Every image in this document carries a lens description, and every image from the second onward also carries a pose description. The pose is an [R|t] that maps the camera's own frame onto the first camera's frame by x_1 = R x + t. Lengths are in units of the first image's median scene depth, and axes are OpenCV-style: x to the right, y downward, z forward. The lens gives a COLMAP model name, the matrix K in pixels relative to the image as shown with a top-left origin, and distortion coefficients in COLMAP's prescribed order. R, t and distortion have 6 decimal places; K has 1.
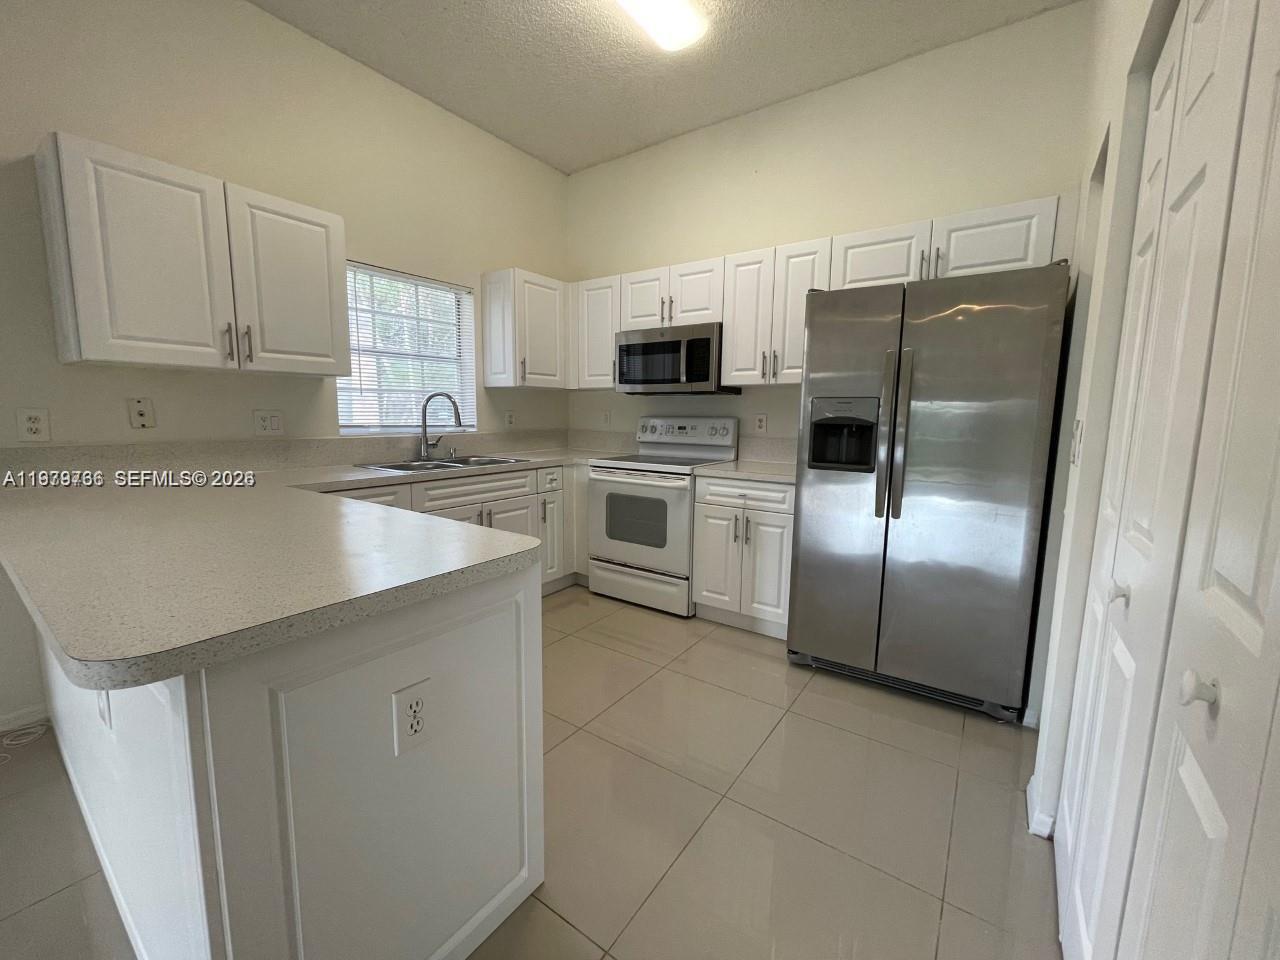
lens RADIAL K [[518.3, 0, 632.2], [0, 518.3, 476.8], [0, 0, 1]] dist [-0.001104, 0.000203]
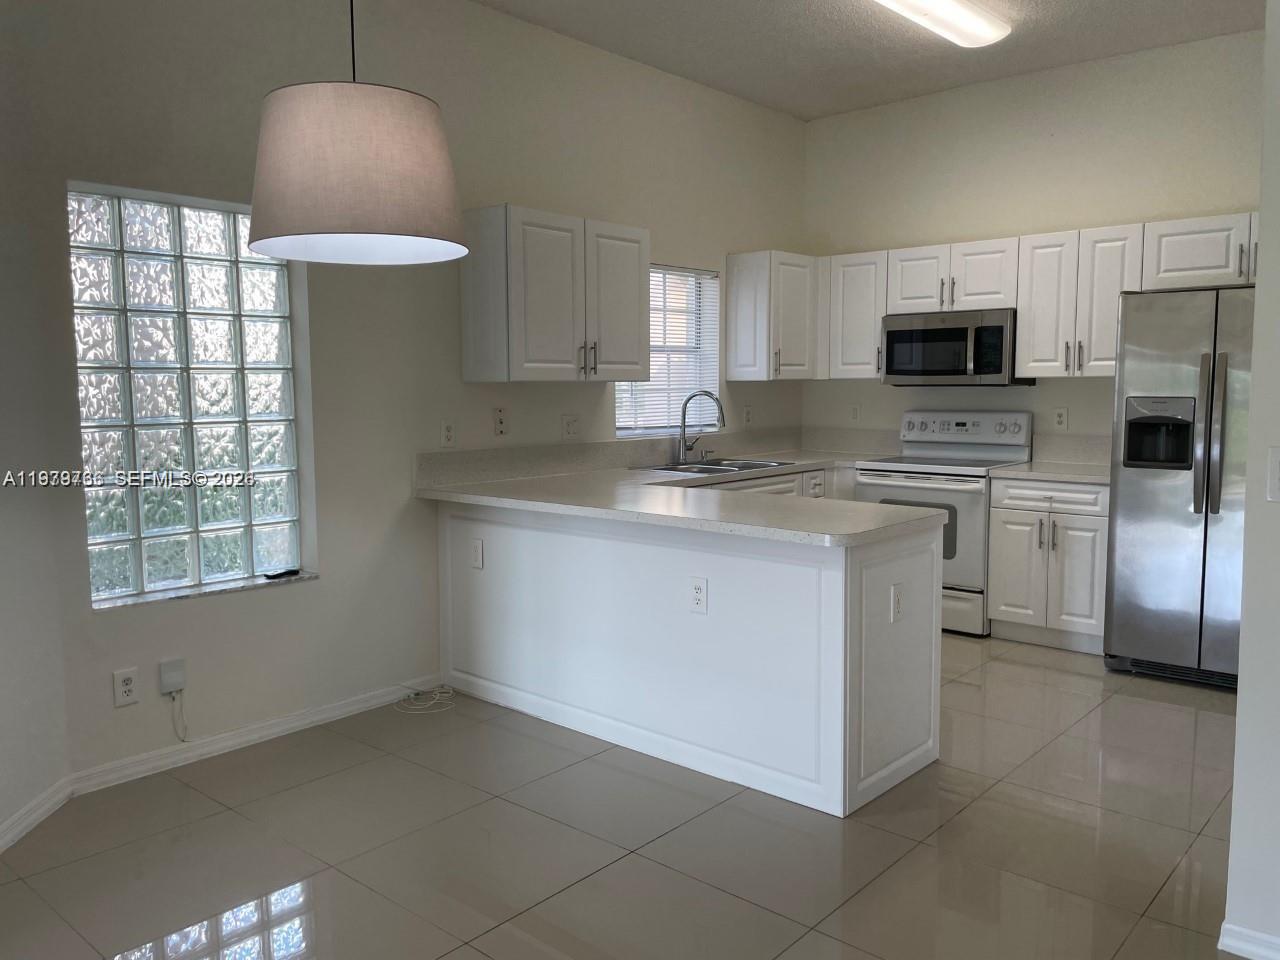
lens RADIAL K [[975.5, 0, 650.0], [0, 975.5, 467.7], [0, 0, 1]] dist [0.084294, -0.116064]
pose [[0.995129, -0.006342, -0.098382, -0.291617], [0.002662, 0.999293, -0.037492, 0.041208], [0.098550, 0.037047, 0.994442, -0.752303]]
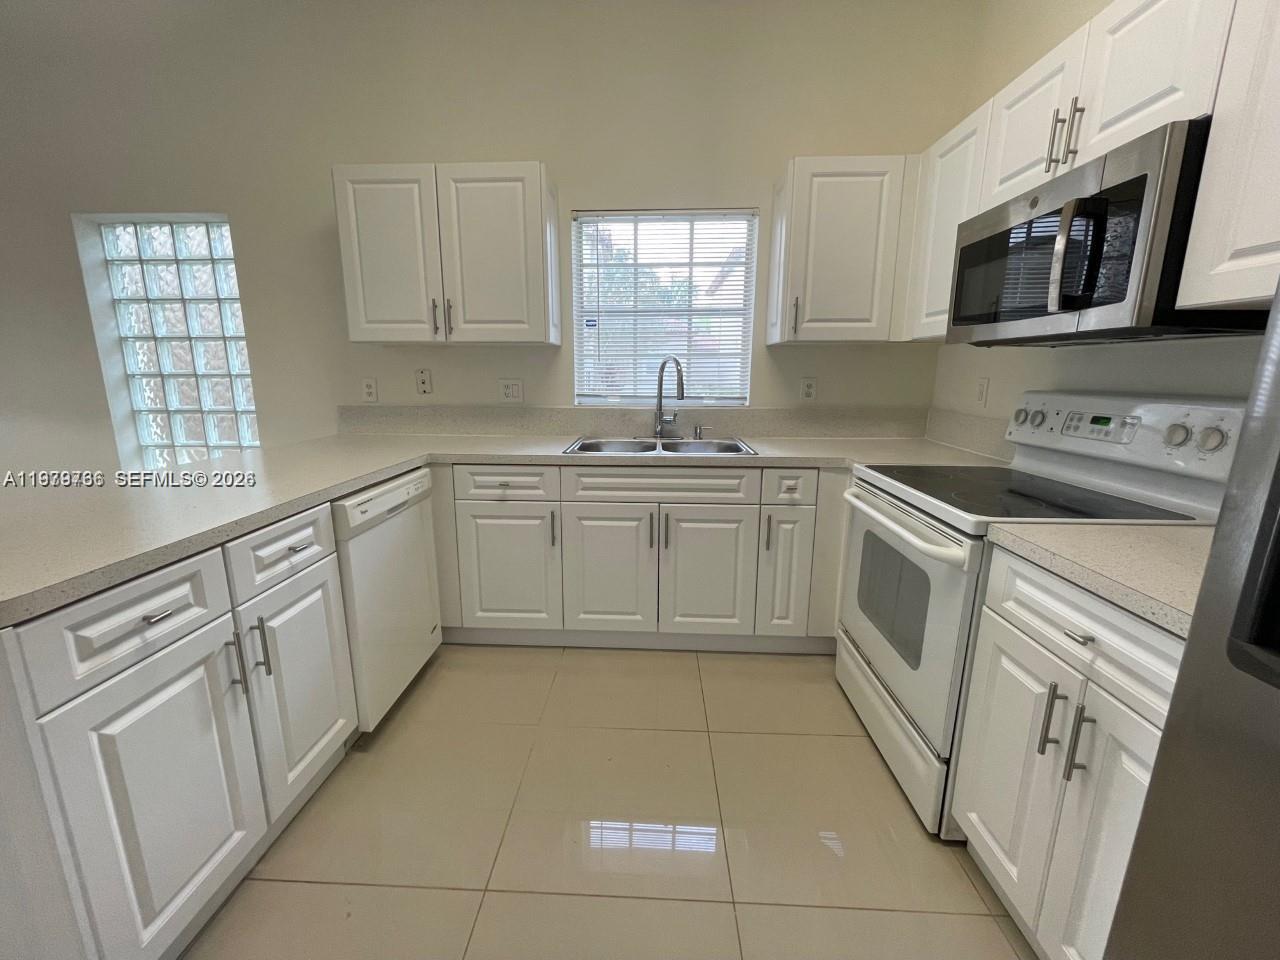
lens RADIAL K [[518.3, 0, 632.2], [0, 518.3, 476.8], [0, 0, 1]] dist [-0.001104, 0.000203]
pose [[0.543914, 0.159814, -0.823782, 0.281703], [-0.101514, 0.987019, 0.124455, -0.071788], [0.832978, 0.015933, 0.553077, 0.510395]]
